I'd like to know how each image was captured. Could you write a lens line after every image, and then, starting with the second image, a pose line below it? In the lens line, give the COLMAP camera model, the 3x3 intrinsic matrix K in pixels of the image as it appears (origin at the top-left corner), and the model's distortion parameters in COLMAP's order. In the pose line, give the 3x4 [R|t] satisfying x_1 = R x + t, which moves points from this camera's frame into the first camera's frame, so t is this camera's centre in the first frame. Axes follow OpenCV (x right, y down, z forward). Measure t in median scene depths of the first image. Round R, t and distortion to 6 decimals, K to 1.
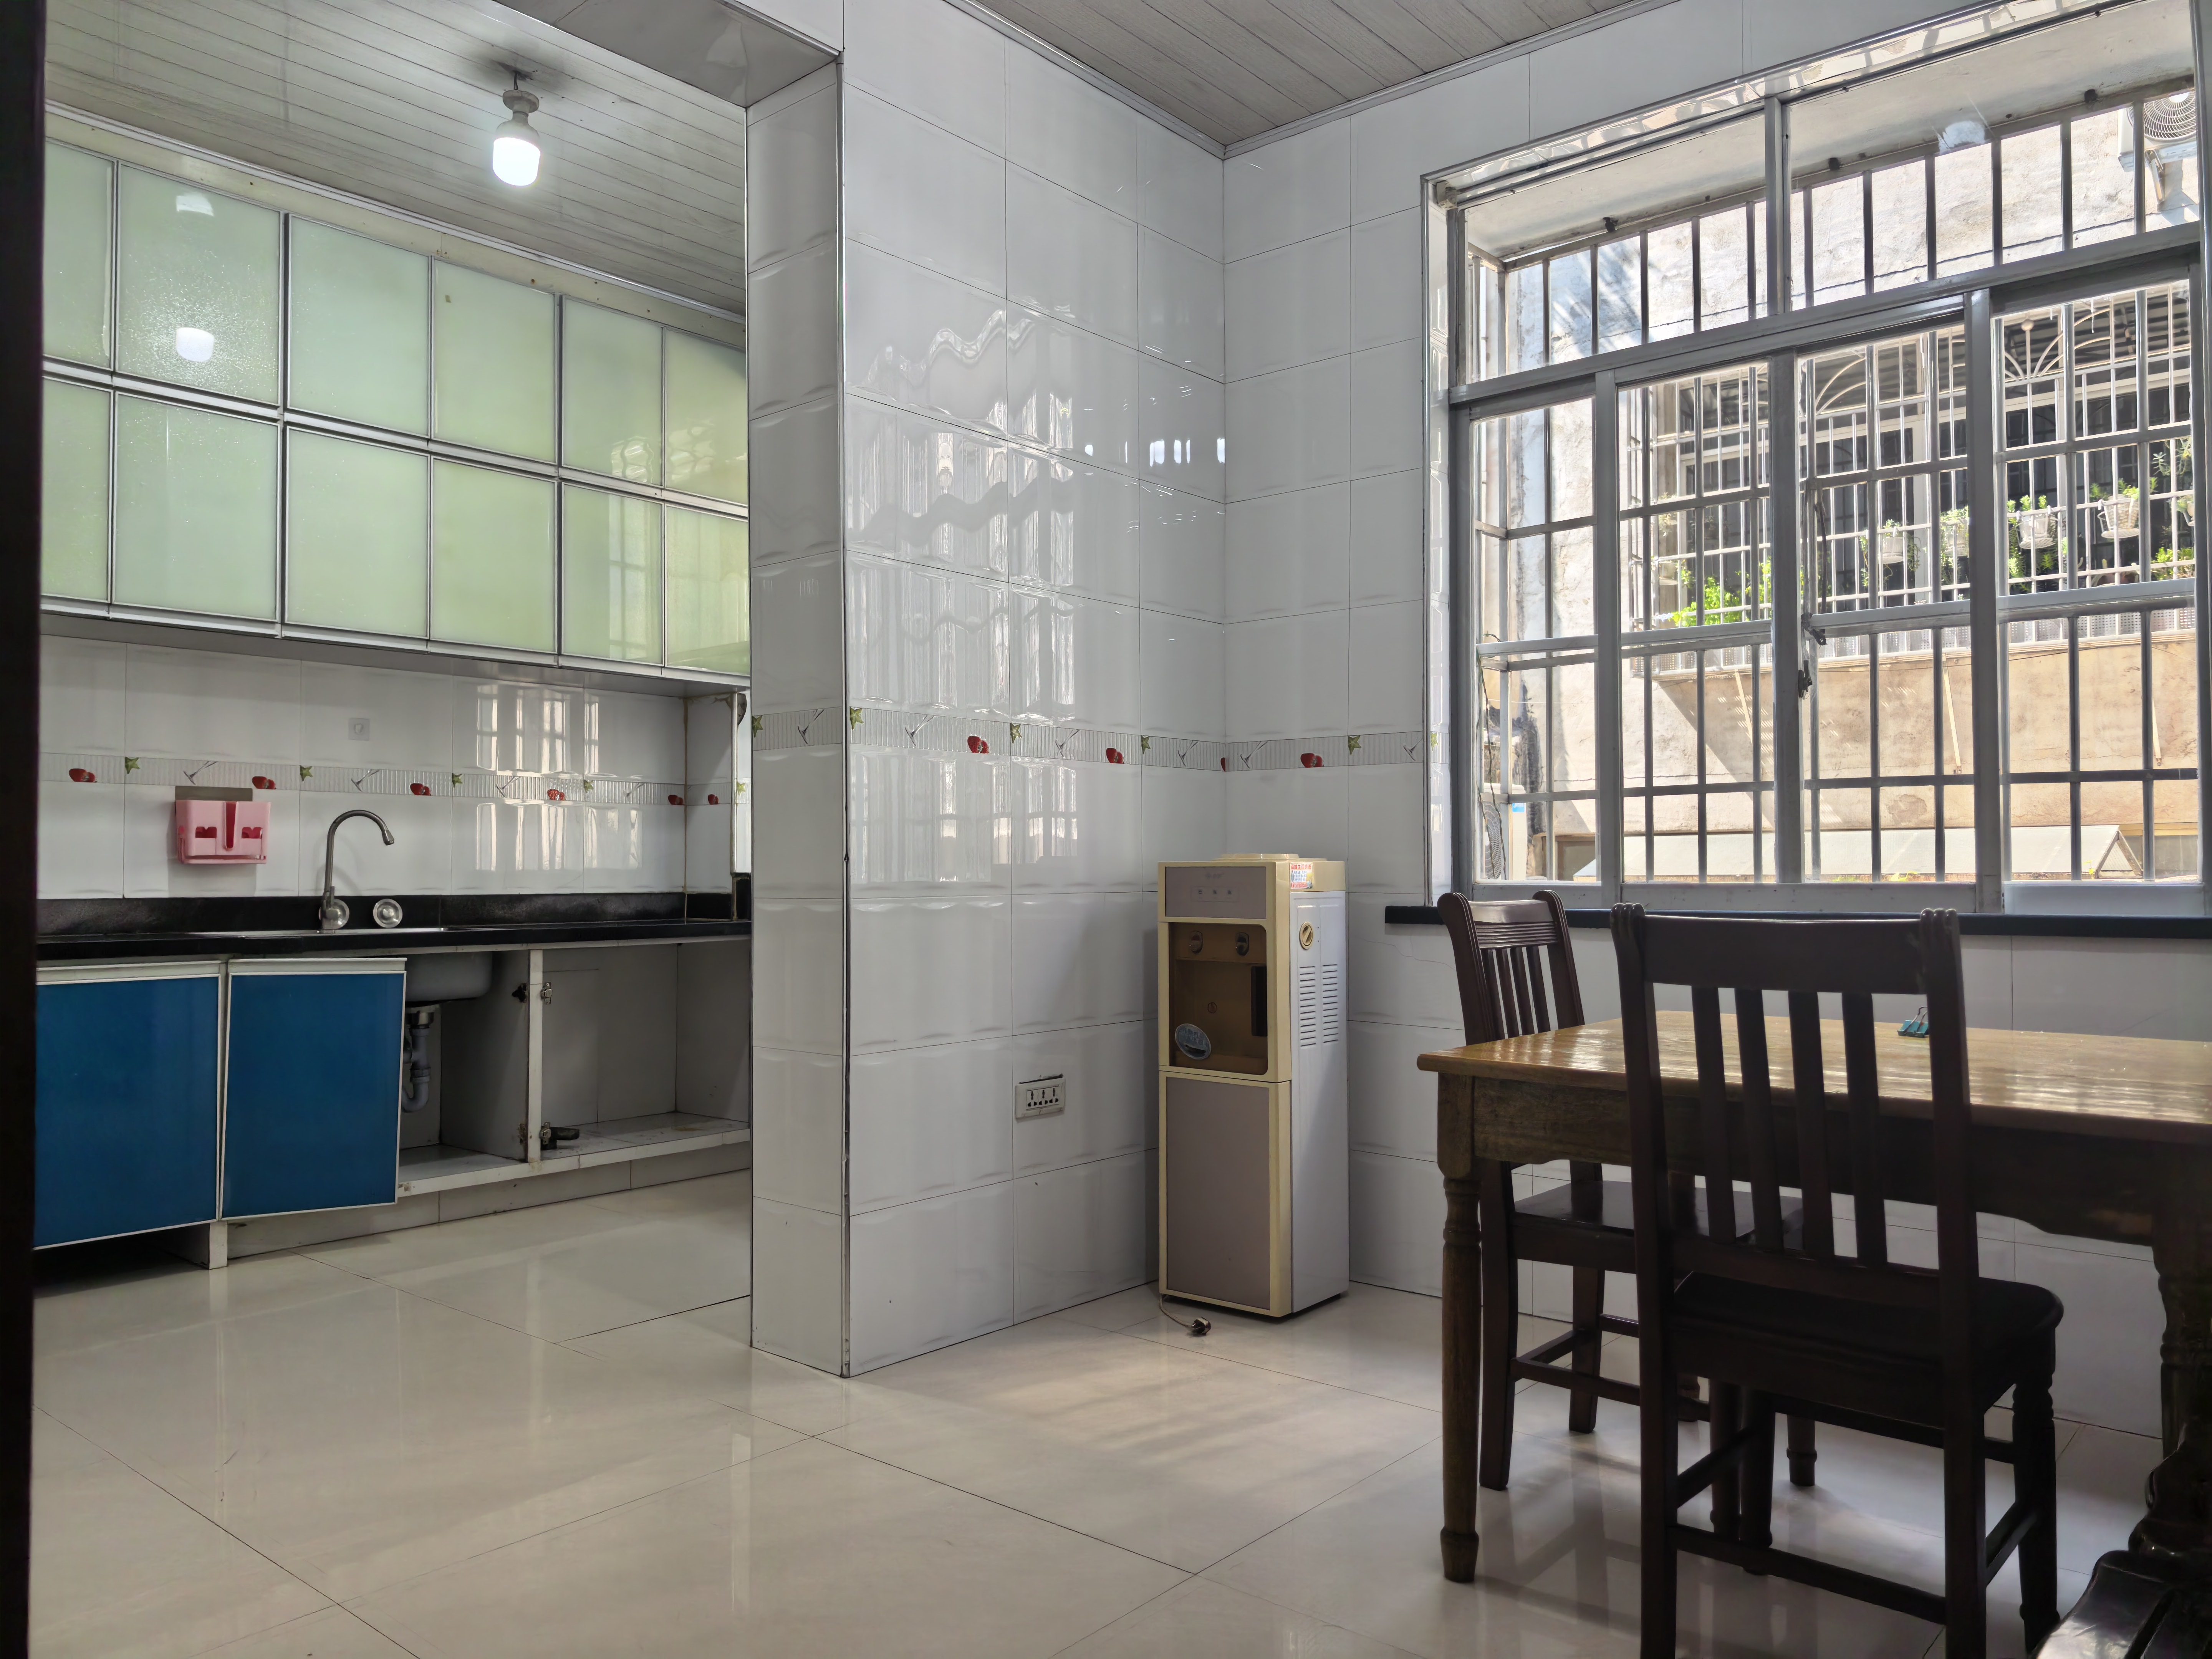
lens RADIAL K [[1563.5, 0, 1116.4], [0, 1563.5, 828.1], [0, 0, 1]] dist [0.030114, 0.000756]
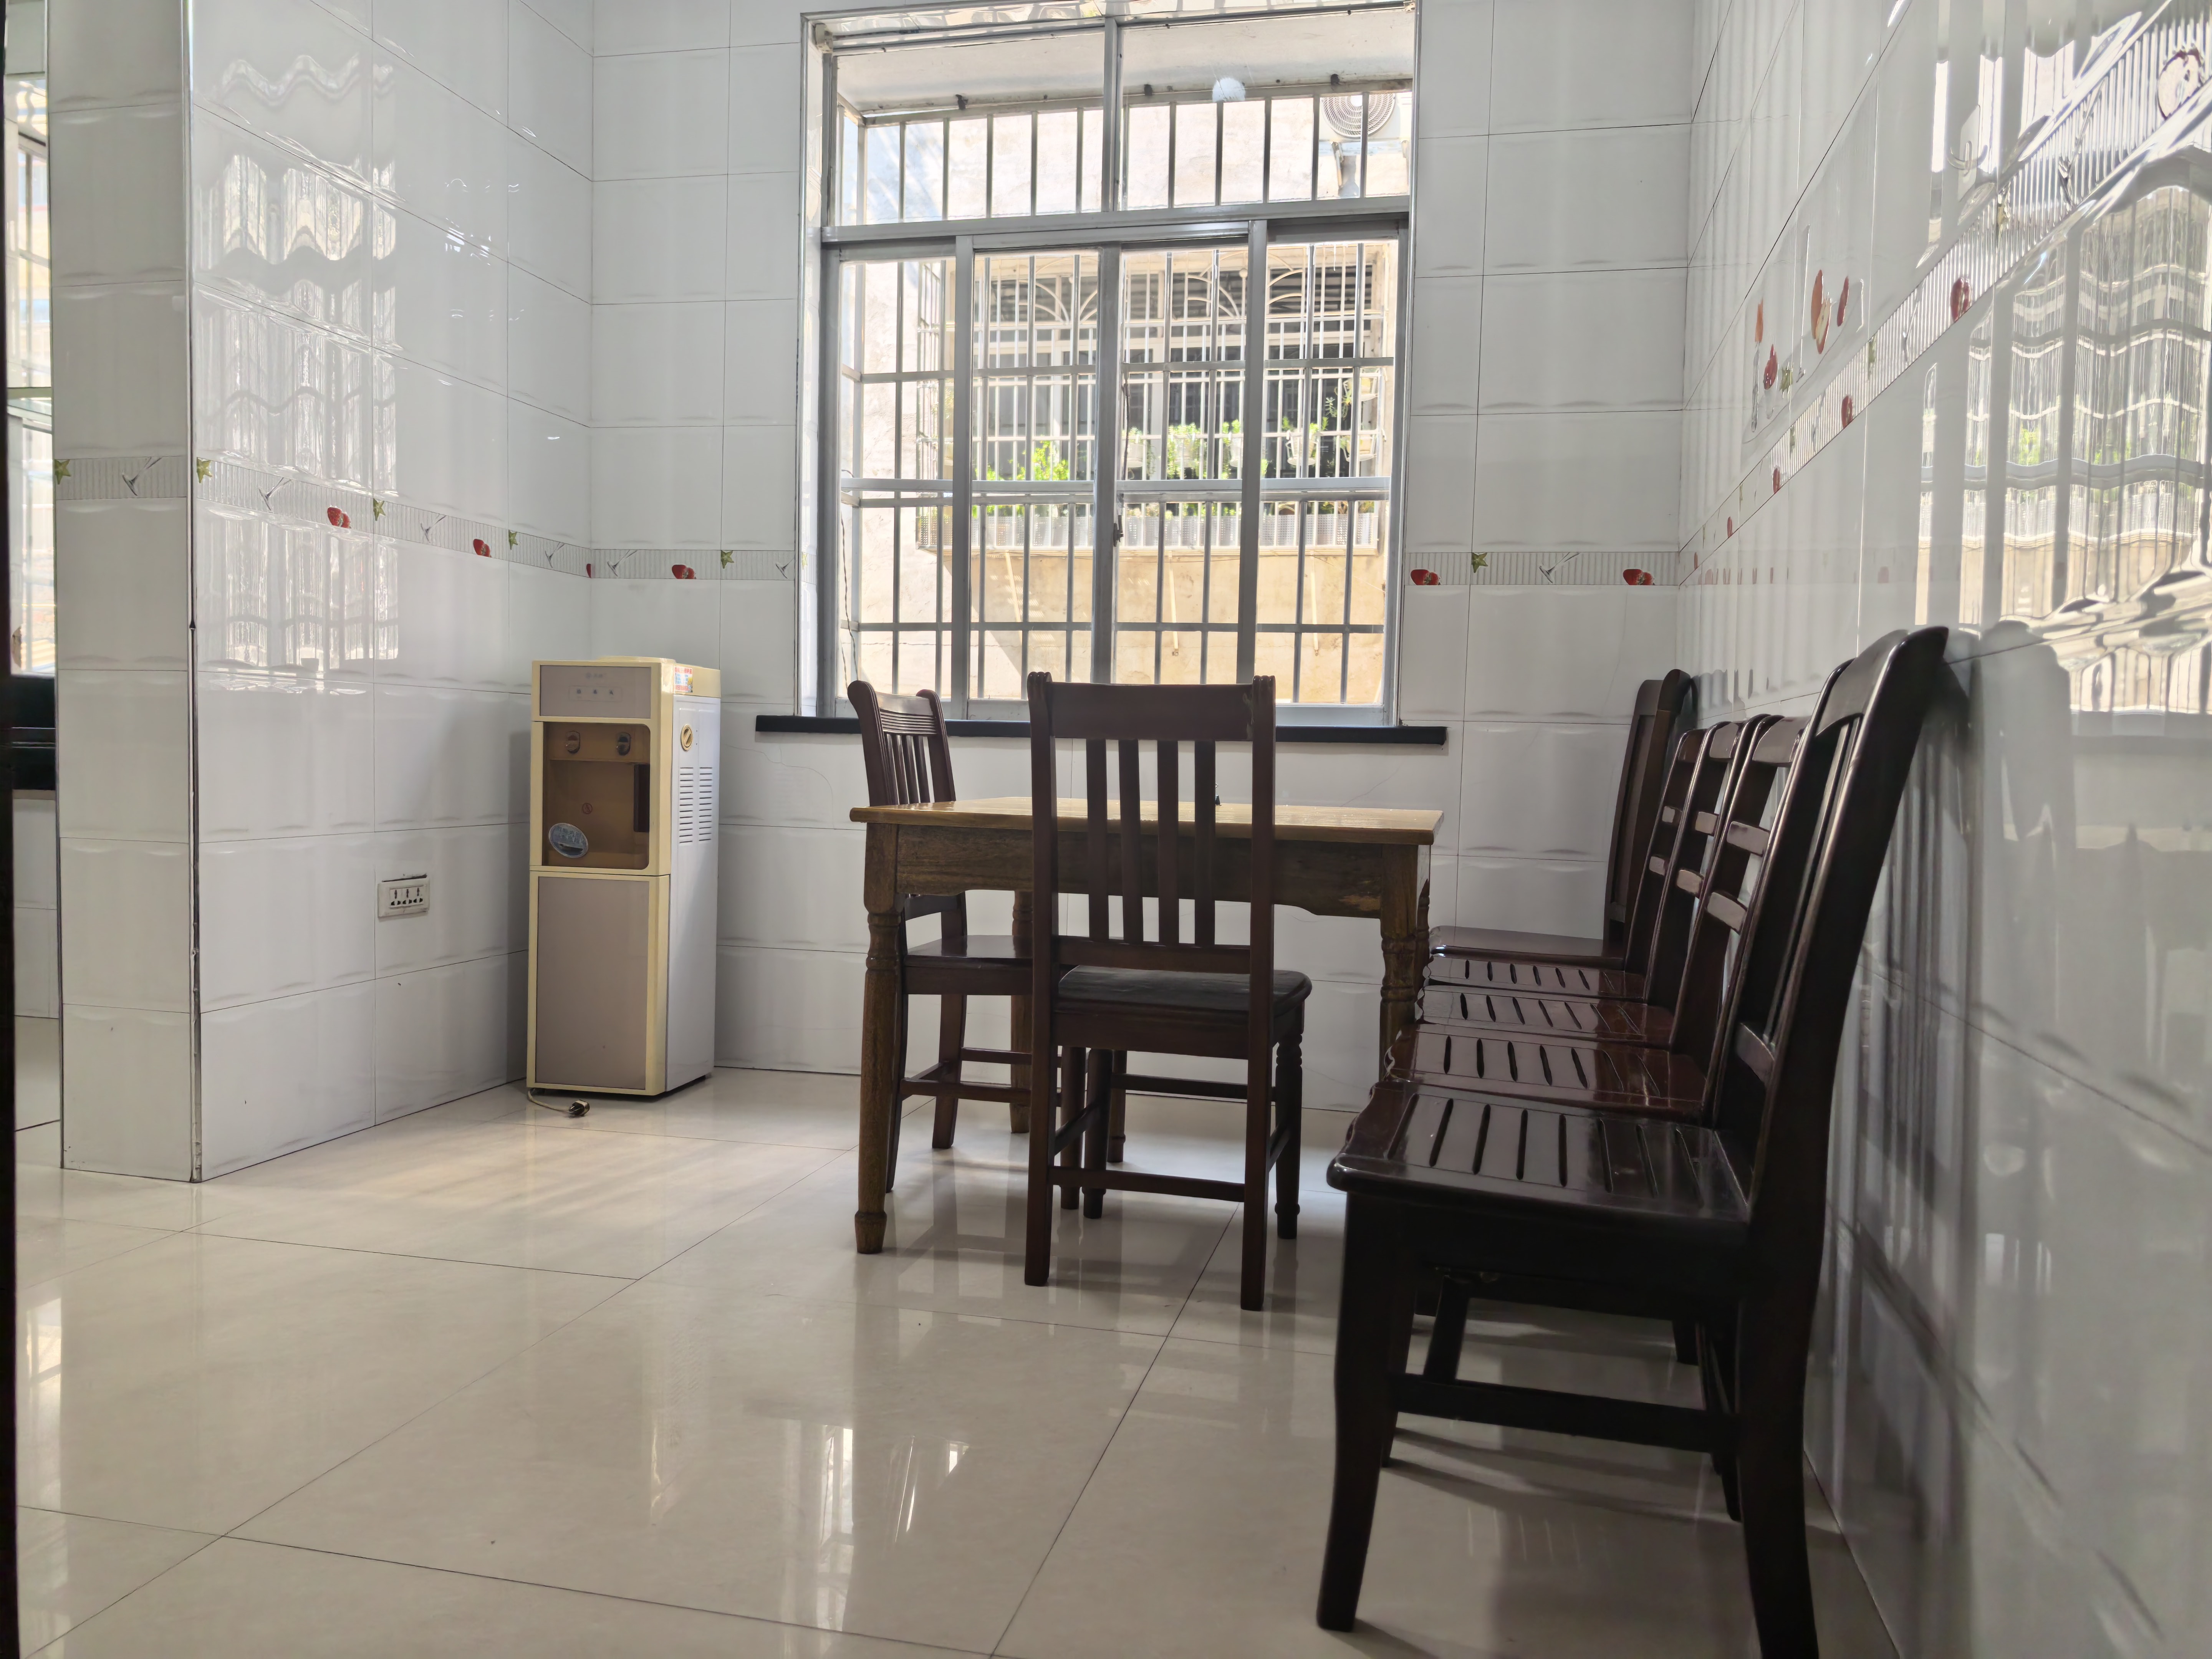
lens RADIAL K [[1563.5, 0, 1116.4], [0, 1563.5, 828.1], [0, 0, 1]] dist [0.030114, 0.000756]
pose [[0.890480, 0.000021, 0.455022, -0.100982], [-0.033934, 0.997218, 0.066364, 0.050449], [-0.453755, -0.074536, 0.888004, -0.067948]]
